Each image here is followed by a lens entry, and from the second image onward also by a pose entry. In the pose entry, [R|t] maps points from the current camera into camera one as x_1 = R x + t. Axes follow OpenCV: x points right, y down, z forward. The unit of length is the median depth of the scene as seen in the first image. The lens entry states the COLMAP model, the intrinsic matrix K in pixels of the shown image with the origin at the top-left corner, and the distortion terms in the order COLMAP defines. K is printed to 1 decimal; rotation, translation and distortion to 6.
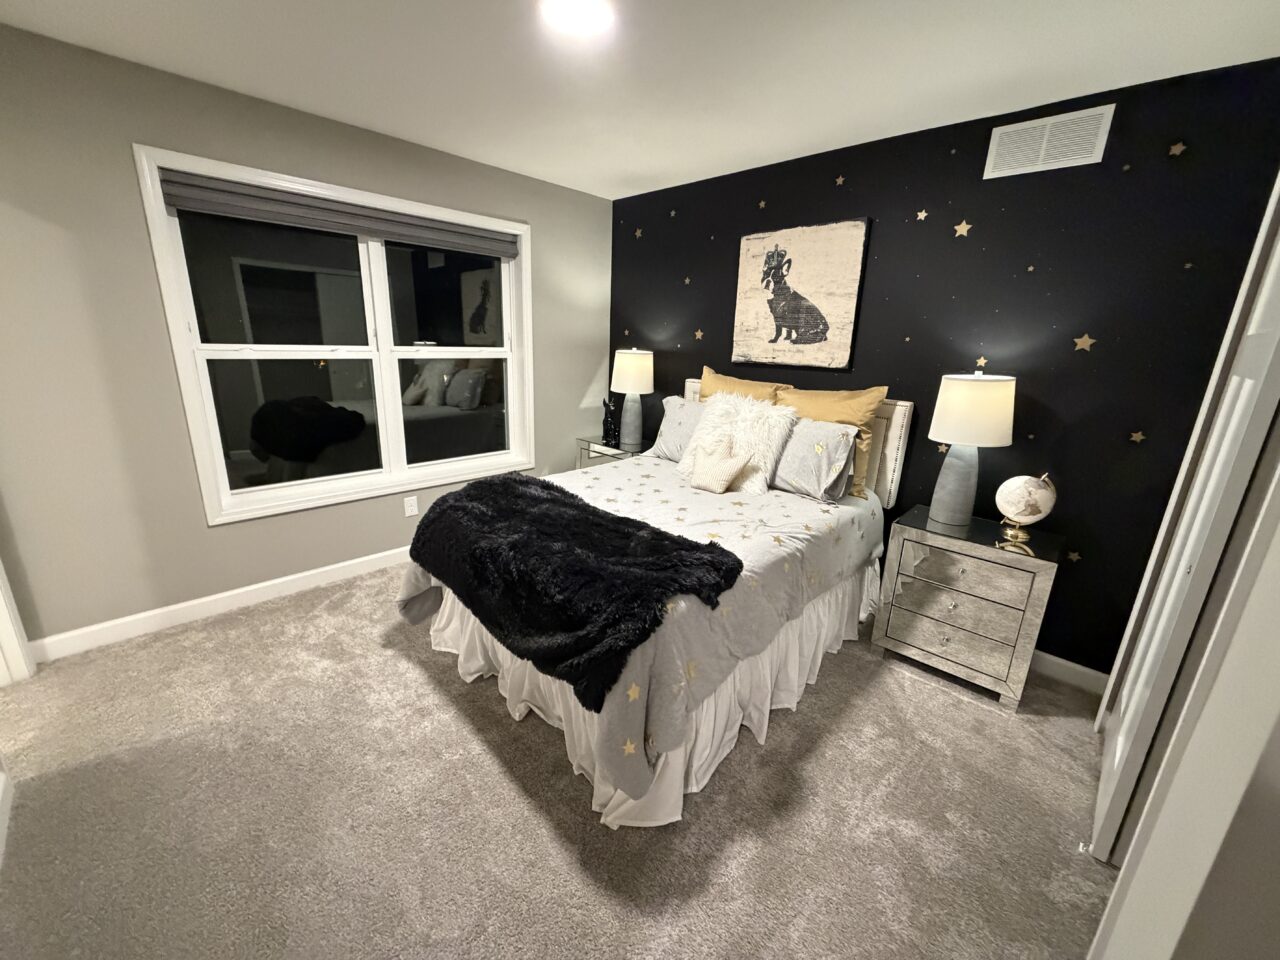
lens RADIAL K [[508.8, 0, 637.8], [0, 508.8, 477.2], [0, 0, 1]] dist [-0.002327, -0.000101]
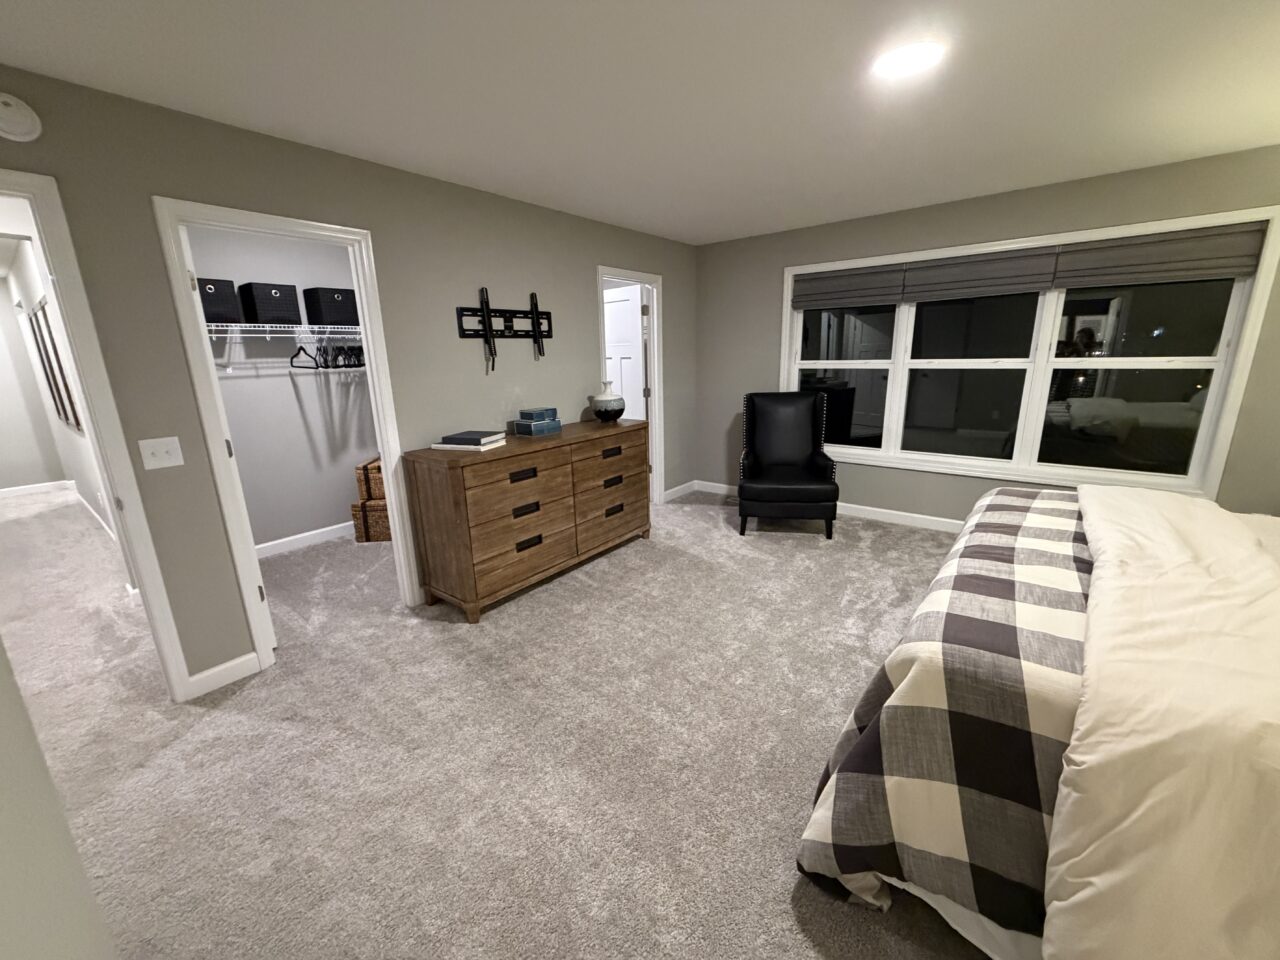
lens RADIAL K [[508.8, 0, 637.8], [0, 508.8, 477.2], [0, 0, 1]] dist [-0.002327, -0.000101]
pose [[0.117786, 0.202976, -0.972074, 0.827784], [-0.227655, 0.958337, 0.172523, -0.029527], [0.966592, 0.200977, 0.159087, 0.164493]]
